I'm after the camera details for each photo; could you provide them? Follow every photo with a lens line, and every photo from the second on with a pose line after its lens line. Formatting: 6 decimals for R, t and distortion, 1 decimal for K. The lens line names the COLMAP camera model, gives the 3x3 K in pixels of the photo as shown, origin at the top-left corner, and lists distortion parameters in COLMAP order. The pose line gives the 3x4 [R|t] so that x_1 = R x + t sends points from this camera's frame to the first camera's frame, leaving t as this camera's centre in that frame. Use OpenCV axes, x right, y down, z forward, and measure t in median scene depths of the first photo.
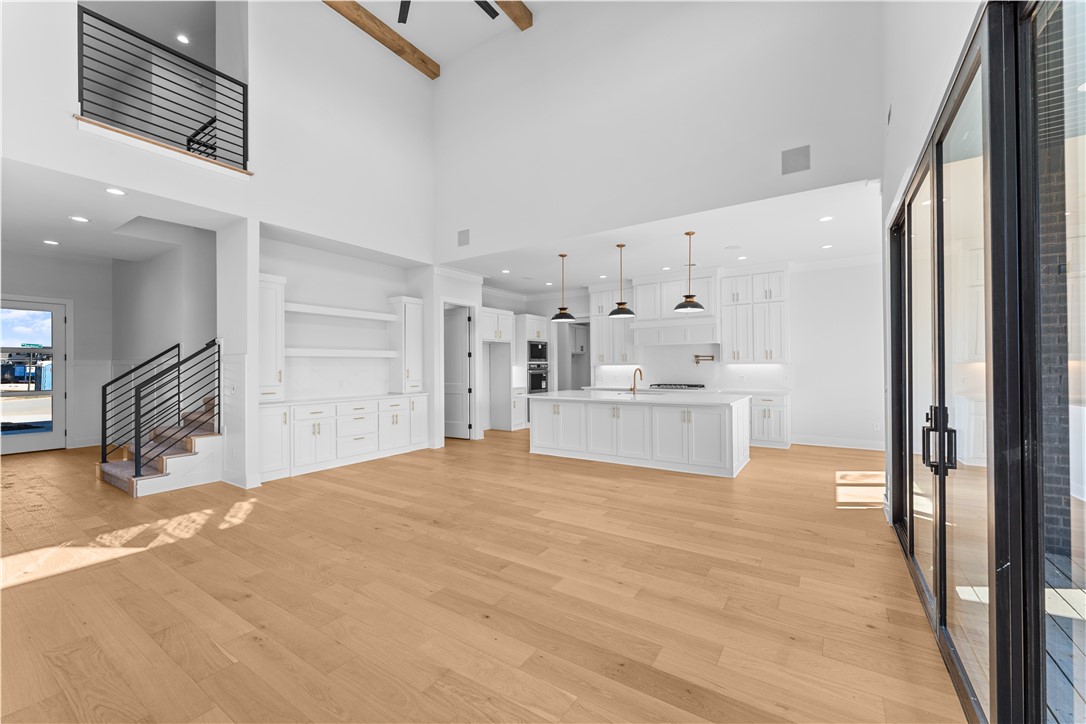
lens RADIAL K [[433.3, 0, 543.0], [0, 433.3, 362.0], [0, 0, 1]] dist [-0.007869, 0.000100]
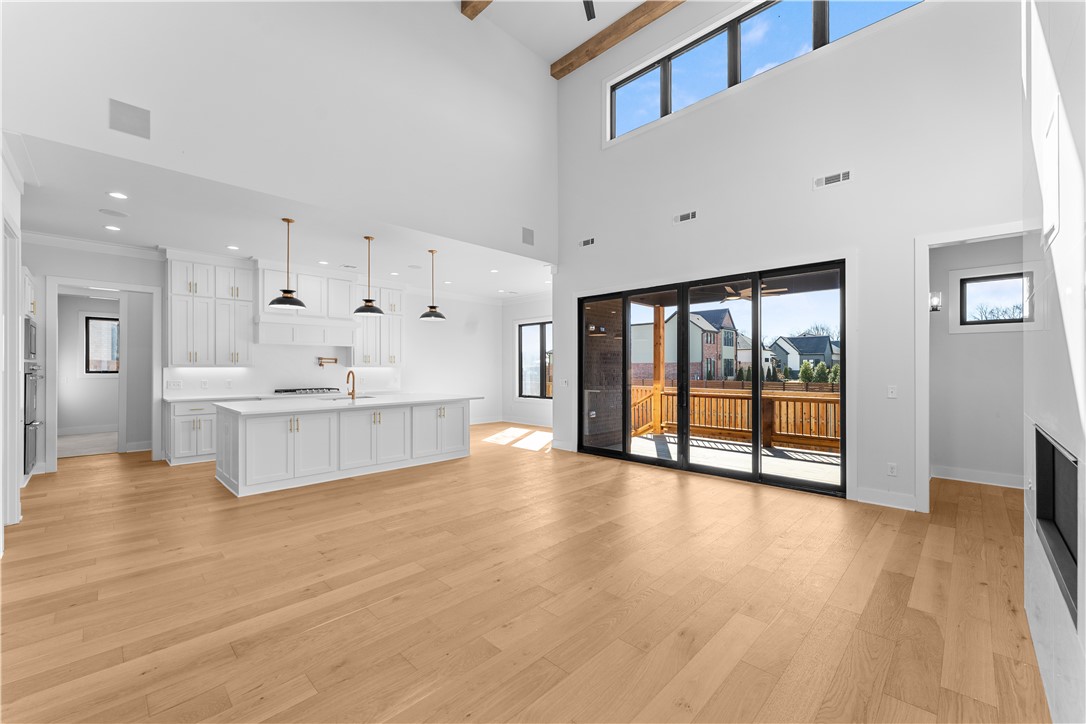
lens RADIAL K [[436.1, 0, 537.6], [0, 436.1, 365.6], [0, 0, 1]] dist [0.001013, 0.000058]
pose [[0.194502, 0.013293, 0.980812, -0.858913], [-0.012175, 0.999864, -0.011136, 0.012483], [-0.980826, -0.009775, 0.194638, 0.600011]]
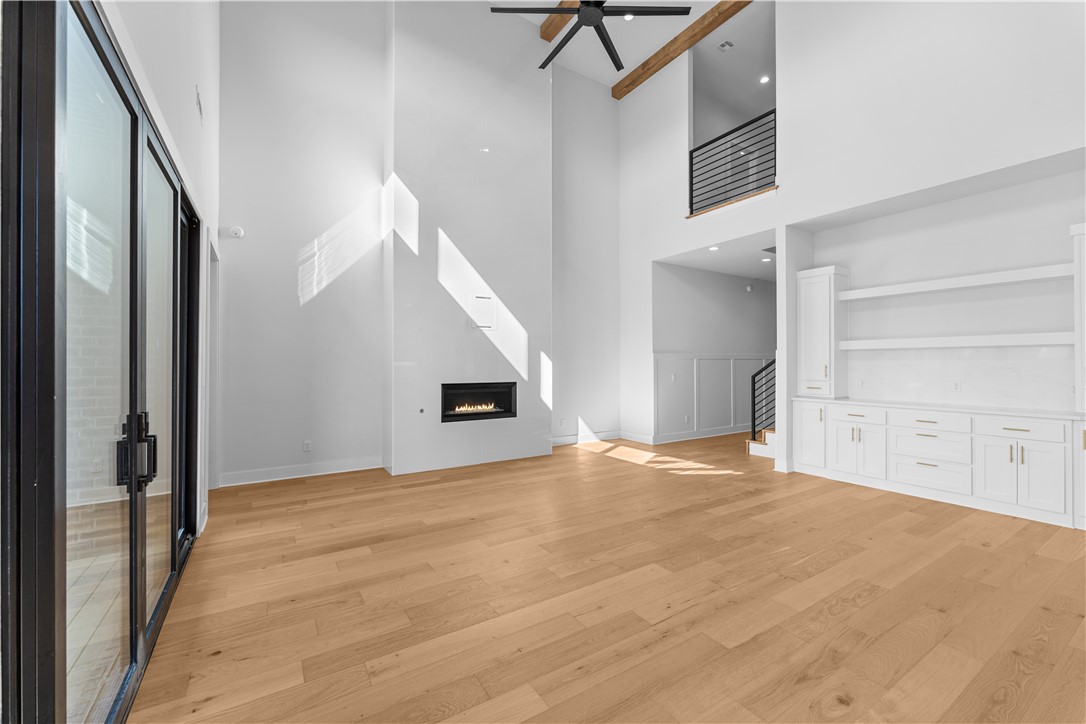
lens RADIAL K [[438.9, 0, 543.0], [0, 438.9, 362.0], [0, 0, 1]] dist [-0.000717, 0.000065]
pose [[-0.408880, 0.006720, -0.912564, 0.613045], [0.014546, 0.999894, 0.000846, 0.002053], [0.912472, -0.012929, -0.408934, 0.936393]]
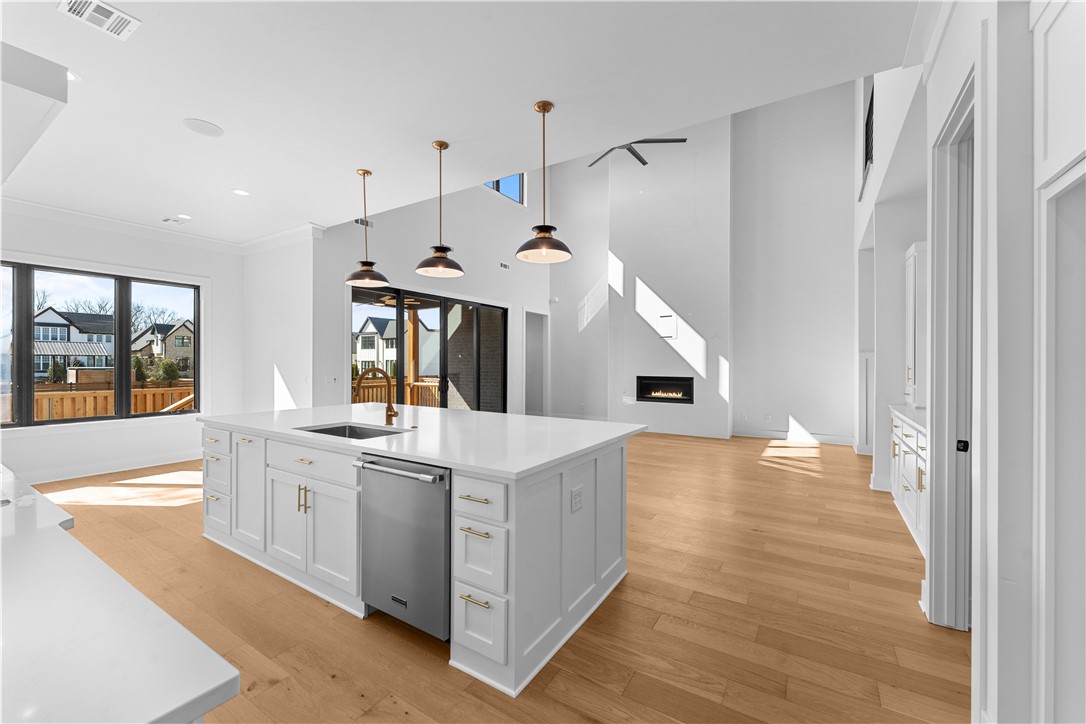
lens RADIAL K [[436.1, 0, 537.6], [0, 436.1, 365.6], [0, 0, 1]] dist [0.001013, 0.000058]
pose [[-0.999904, 0.004689, -0.013012, 0.085722], [0.004738, 0.999982, -0.003769, 0.019476], [0.012994, -0.003831, -0.999908, 2.021726]]
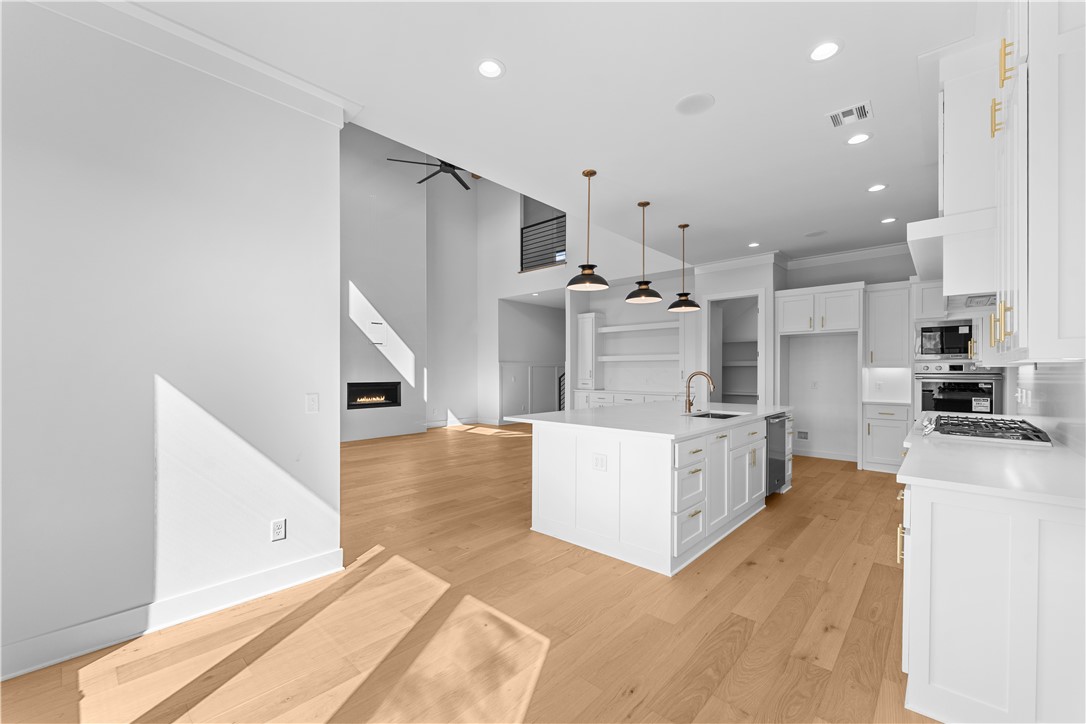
lens RADIAL K [[442.1, 0, 539.4], [0, 442.1, 372.5], [0, 0, 1]] dist [0.000241, -0.000002]
pose [[-0.160759, 0.012572, -0.986914, 1.238617], [0.011285, 0.999877, 0.010898, 0.007555], [0.986929, -0.009386, -0.160881, 1.225222]]
